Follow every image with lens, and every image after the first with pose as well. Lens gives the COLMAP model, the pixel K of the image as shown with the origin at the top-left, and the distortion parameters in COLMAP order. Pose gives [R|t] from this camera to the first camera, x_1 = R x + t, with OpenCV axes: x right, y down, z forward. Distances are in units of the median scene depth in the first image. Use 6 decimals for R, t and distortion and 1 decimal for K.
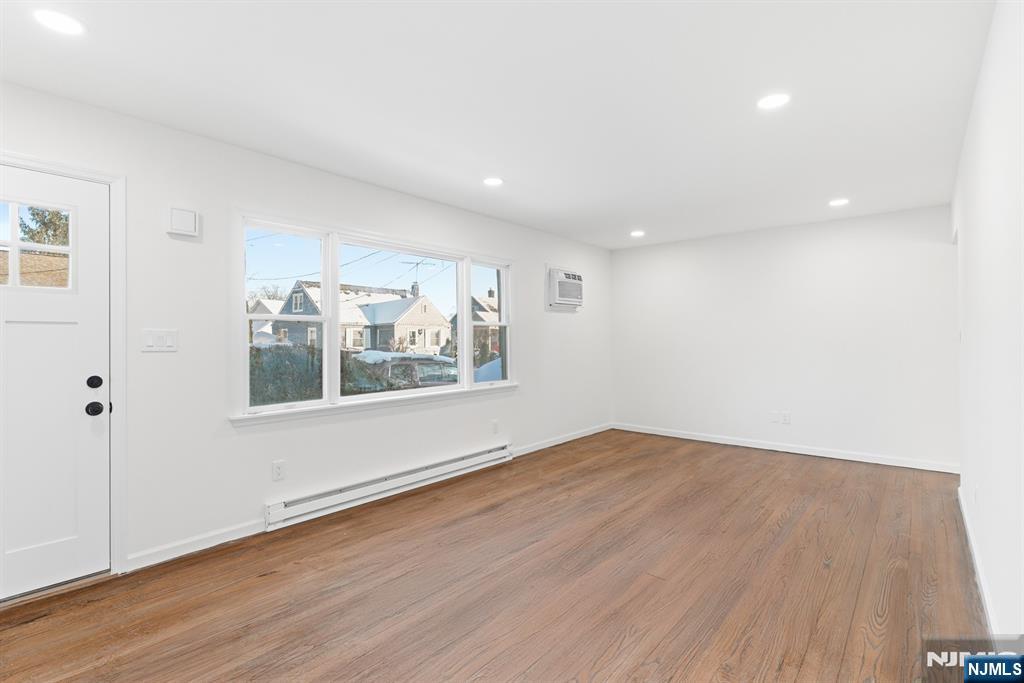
lens RADIAL K [[484.7, 0, 506.9], [0, 484.7, 342.3], [0, 0, 1]] dist [0.003068, 0.000527]
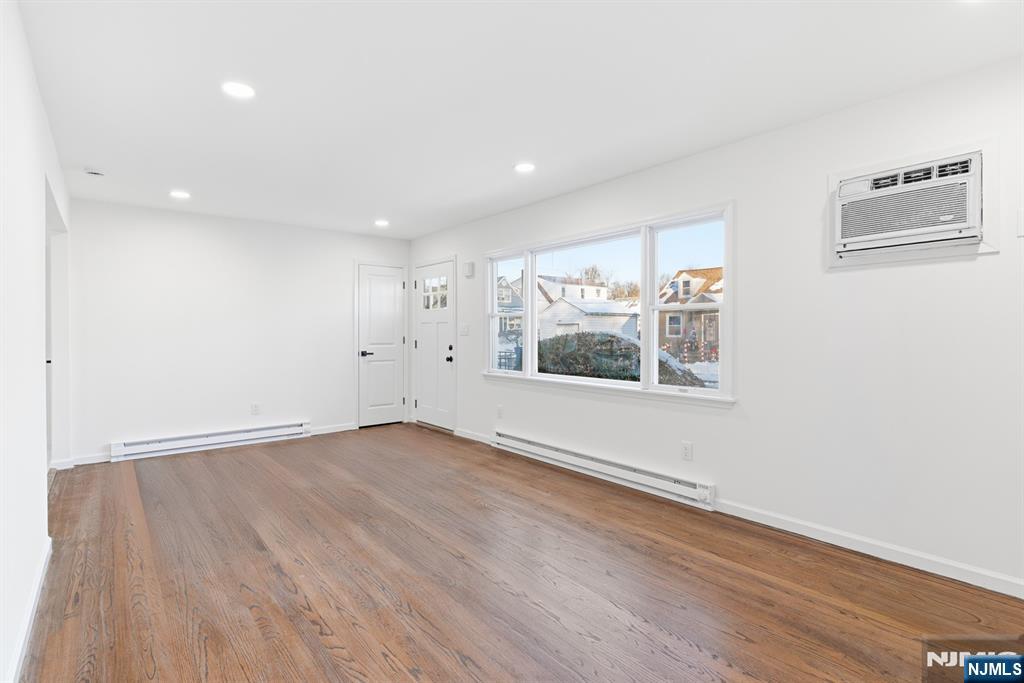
lens RADIAL K [[499.1, 0, 507.5], [0, 499.1, 326.9], [0, 0, 1]] dist [0.003284, 0.000580]
pose [[-0.183836, -0.002455, -0.982954, 0.811651], [0.001073, 0.999996, -0.002698, -0.006185], [0.982956, -0.001550, -0.183833, 0.956565]]
